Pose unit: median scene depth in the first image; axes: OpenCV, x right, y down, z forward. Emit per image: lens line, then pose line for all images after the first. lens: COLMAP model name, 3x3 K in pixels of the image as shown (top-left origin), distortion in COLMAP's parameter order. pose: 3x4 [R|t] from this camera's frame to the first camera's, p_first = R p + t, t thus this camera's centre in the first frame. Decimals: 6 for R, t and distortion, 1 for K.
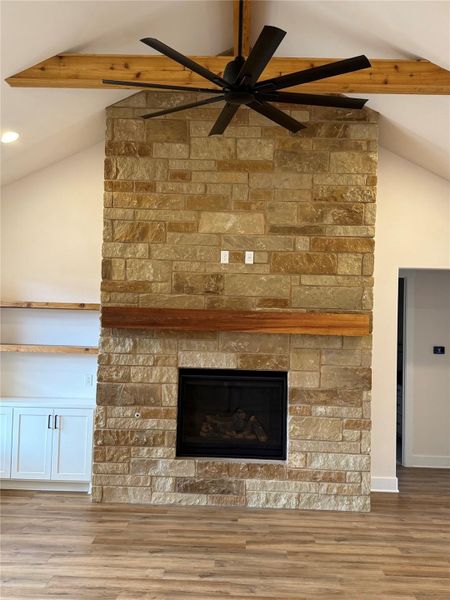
lens RADIAL K [[579.9, 0, 224.5], [0, 579.9, 296.8], [0, 0, 1]] dist [0.063350, 0.000000]
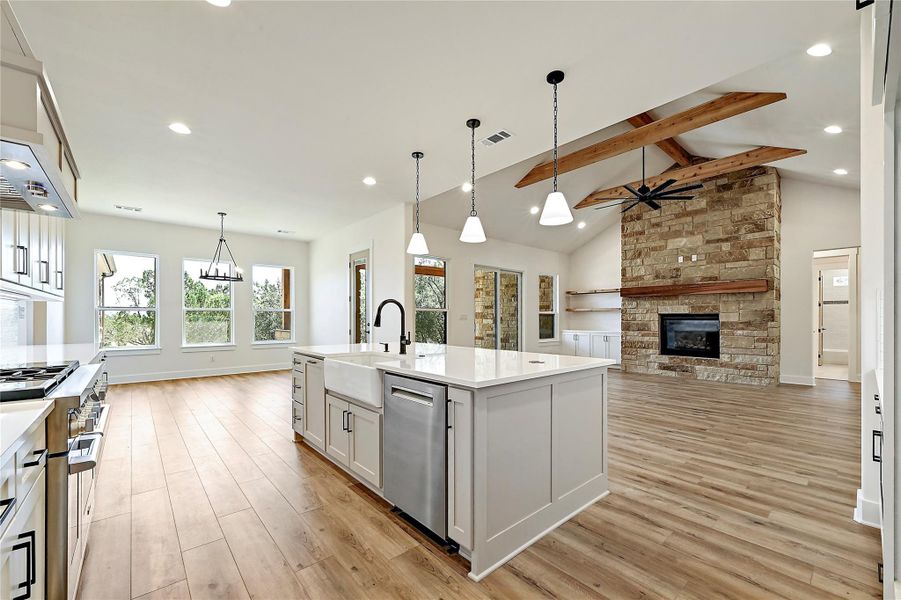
lens RADIAL K [[369.5, 0, 442.5], [0, 369.5, 326.2], [0, 0, 1]] dist [0.002592, 0.000487]
pose [[0.656964, -0.010110, -0.753854, 0.437410], [0.048725, 0.998389, 0.029074, 0.090498], [0.752345, -0.055832, 0.656399, -0.530346]]
